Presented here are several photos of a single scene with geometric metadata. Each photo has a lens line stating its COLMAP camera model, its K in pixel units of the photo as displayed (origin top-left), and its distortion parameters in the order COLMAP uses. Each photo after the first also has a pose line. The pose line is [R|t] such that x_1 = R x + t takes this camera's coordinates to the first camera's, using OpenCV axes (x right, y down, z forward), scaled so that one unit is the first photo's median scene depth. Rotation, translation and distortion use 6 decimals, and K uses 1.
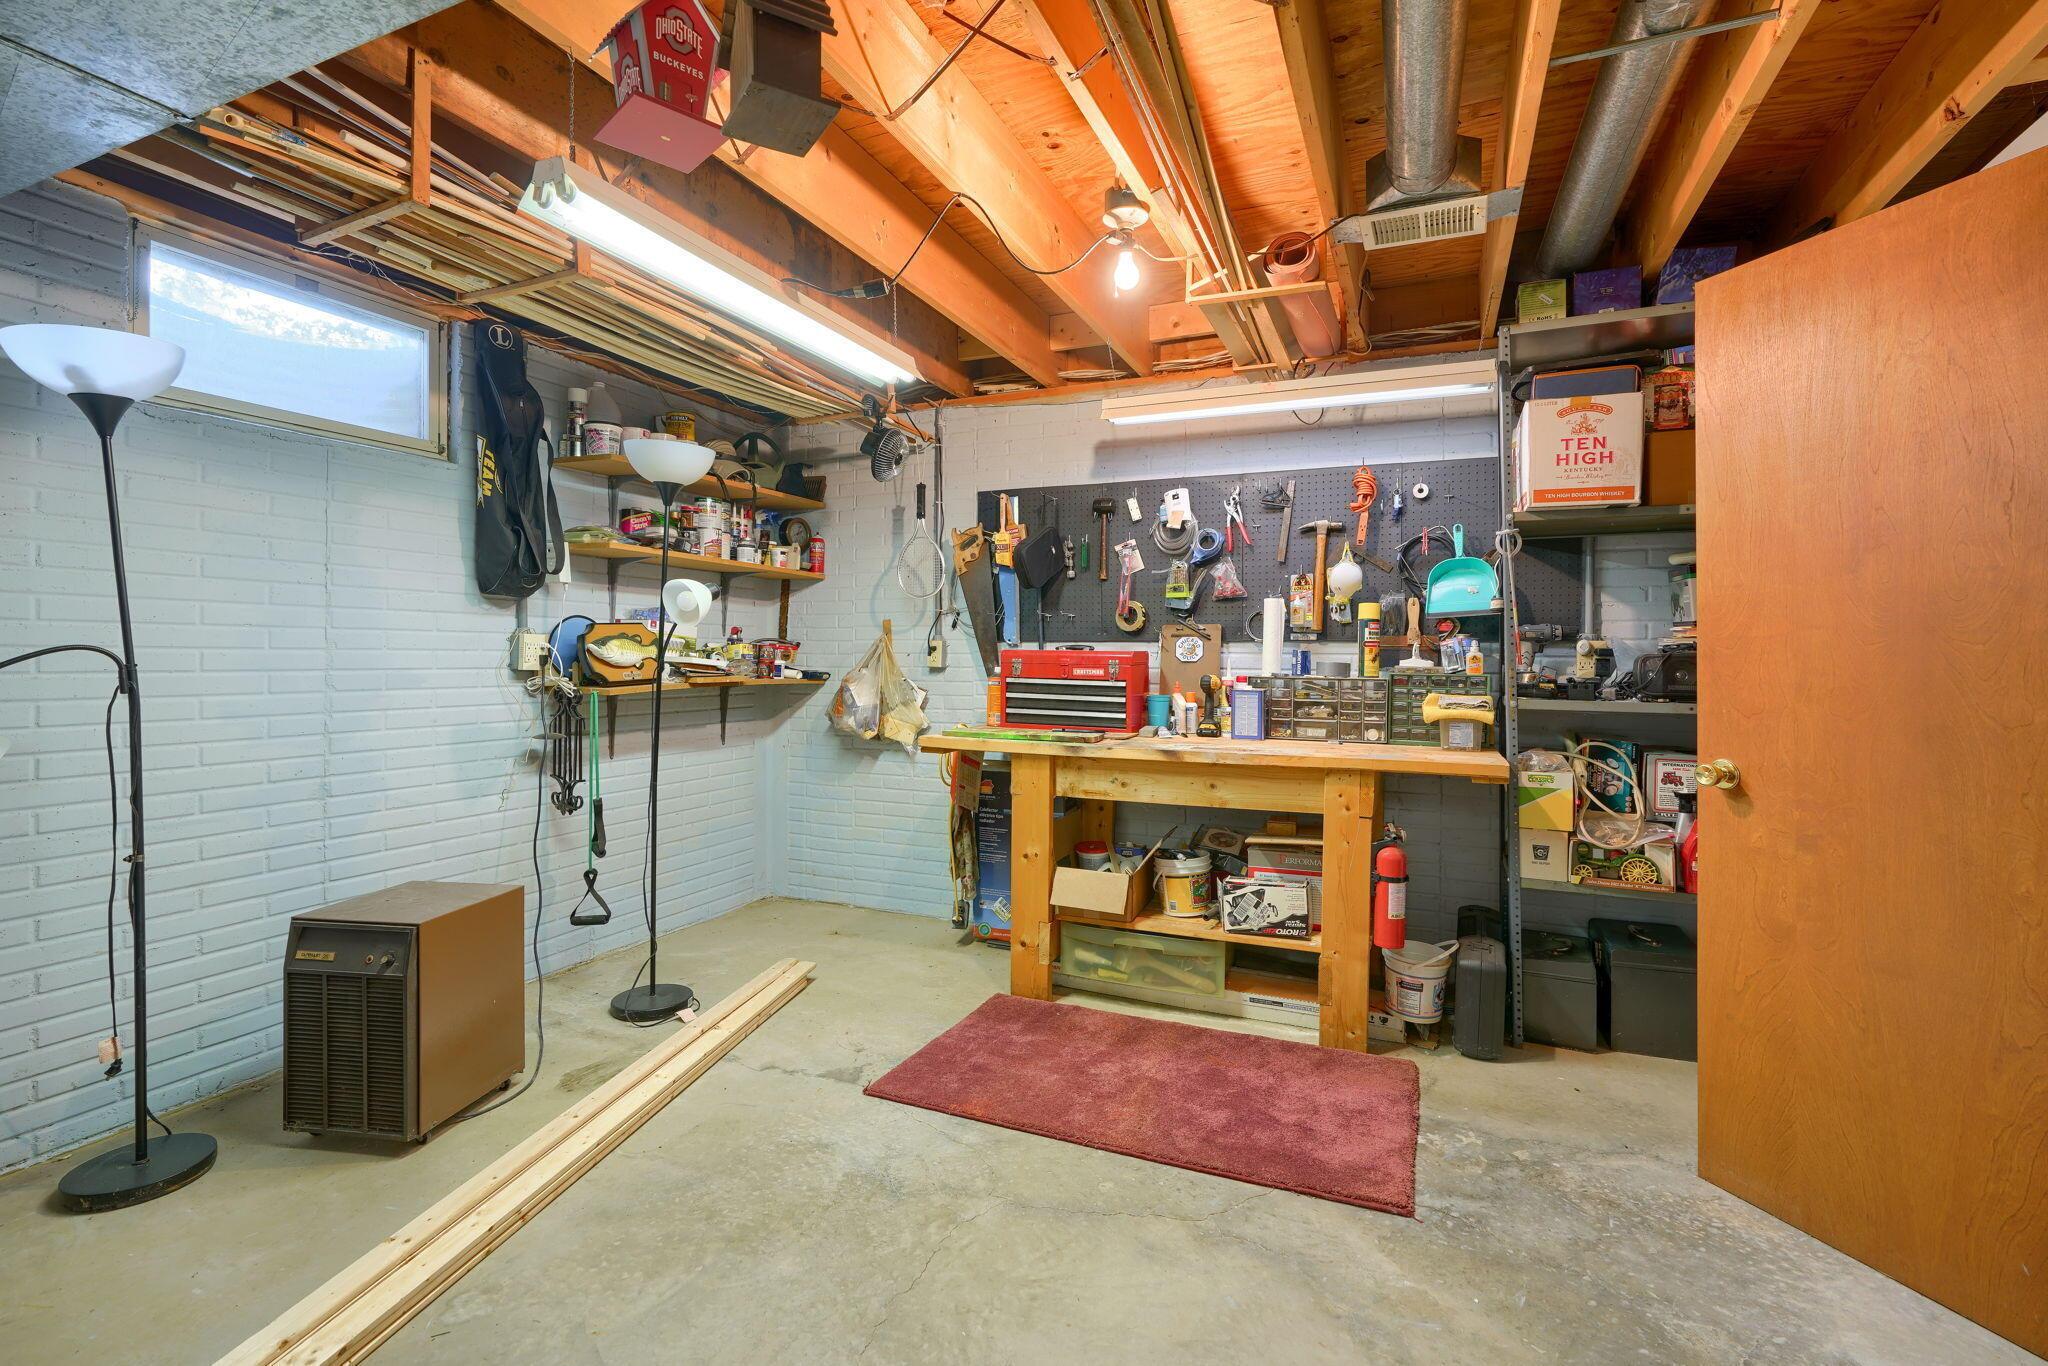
lens RADIAL K [[930.2, 0, 1027.2], [0, 930.2, 650.7], [0, 0, 1]] dist [-0.010622, 0.002040]
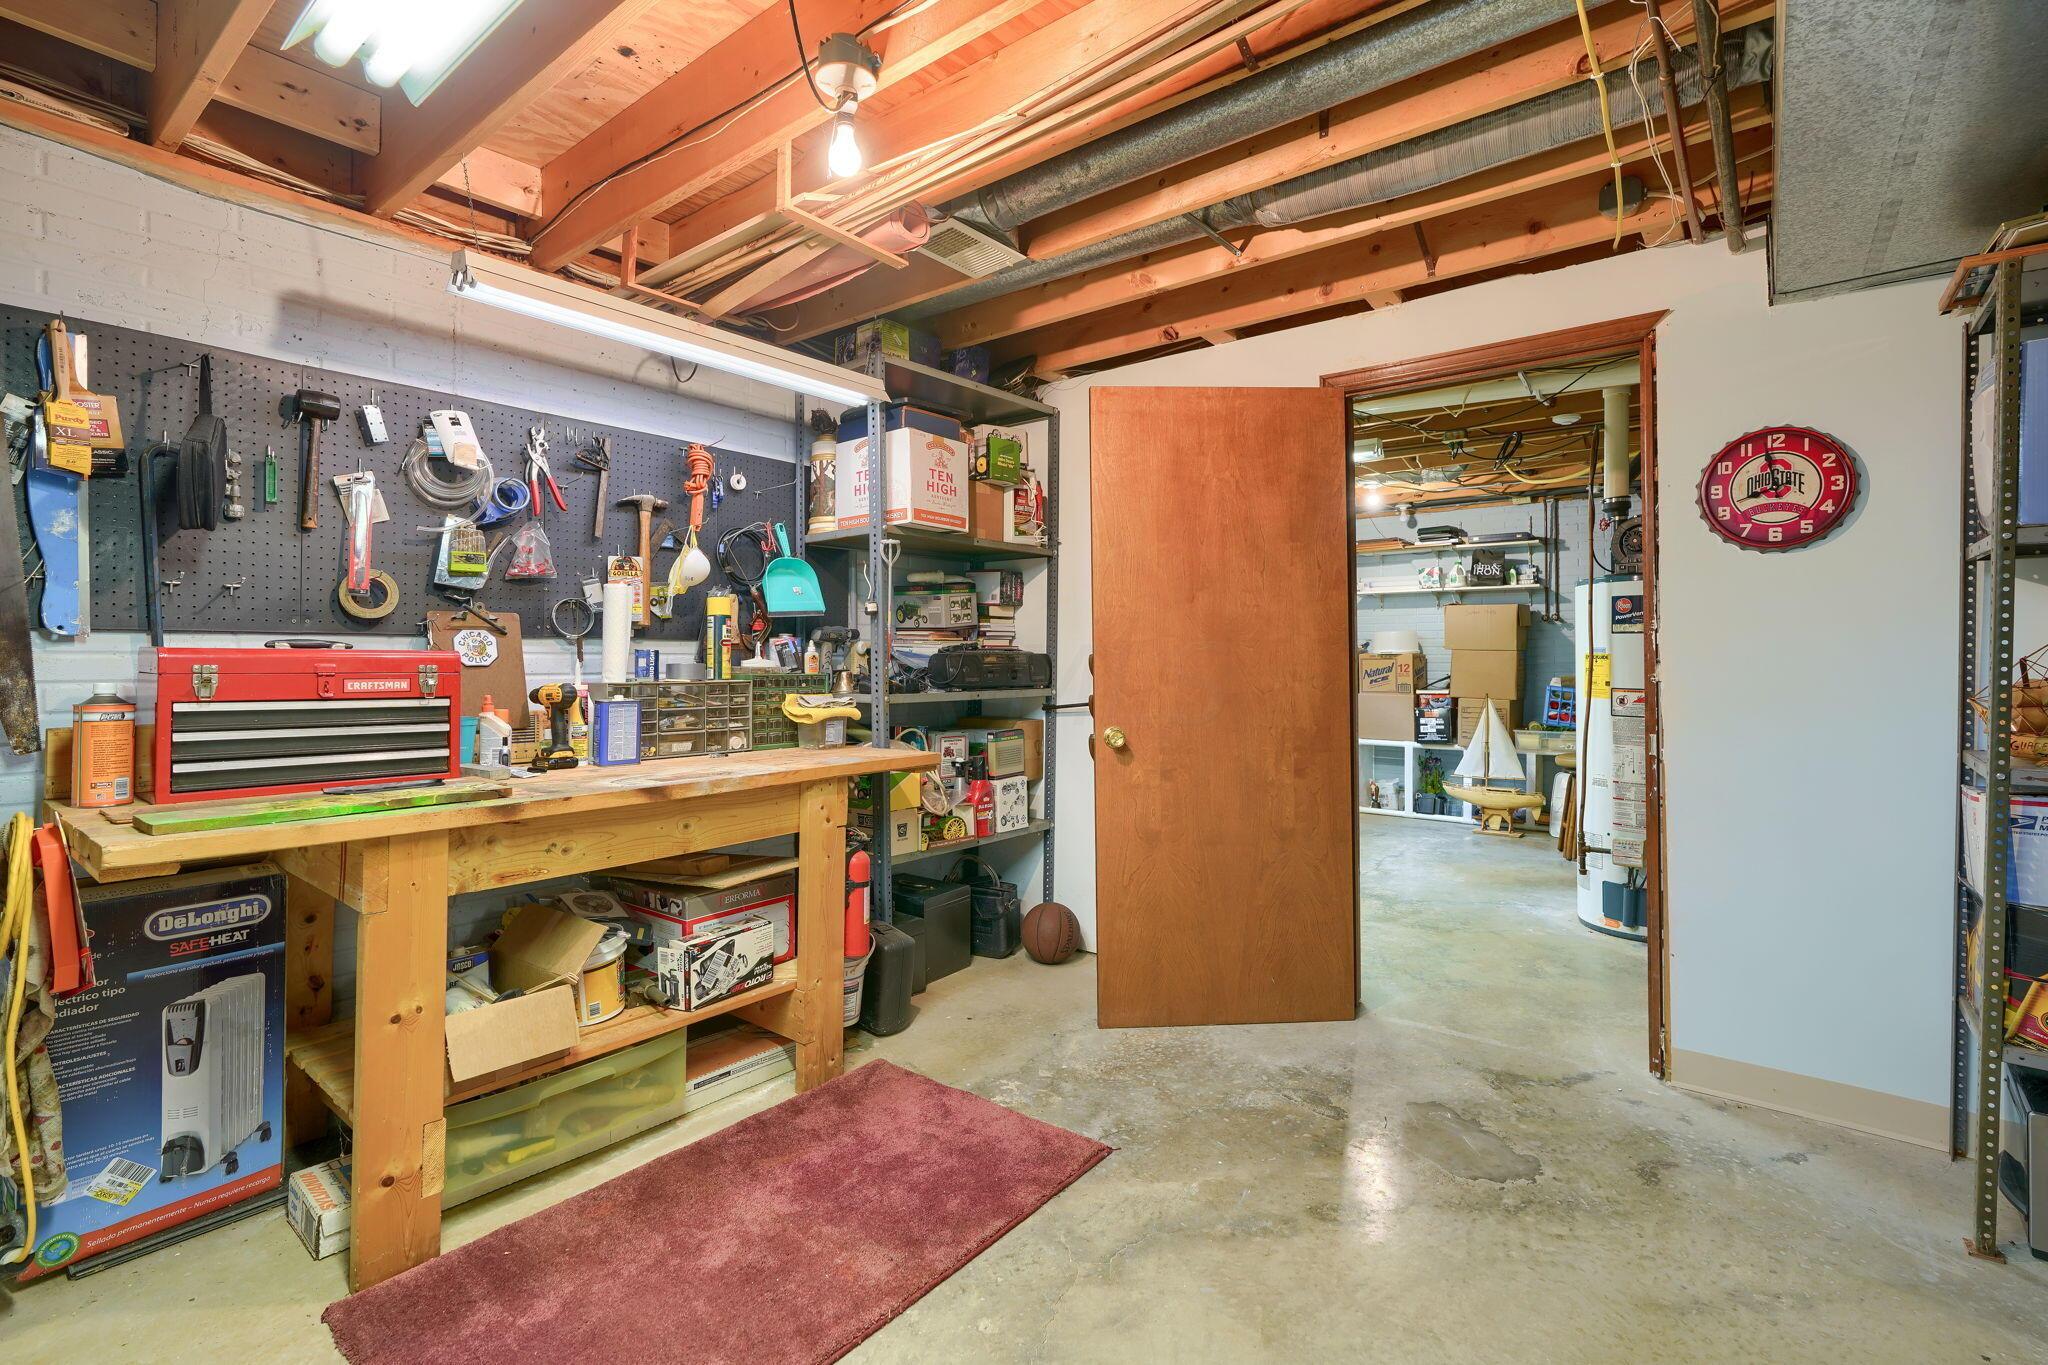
lens RADIAL K [[930.2, 0, 1023.0], [0, 930.2, 642.2], [0, 0, 1]] dist [-0.010622, 0.002040]
pose [[0.263360, 0.009791, 0.964648, -0.468535], [-0.001028, 0.999951, -0.009869, 0.000773], [-0.964697, 0.001607, 0.263357, 0.527992]]
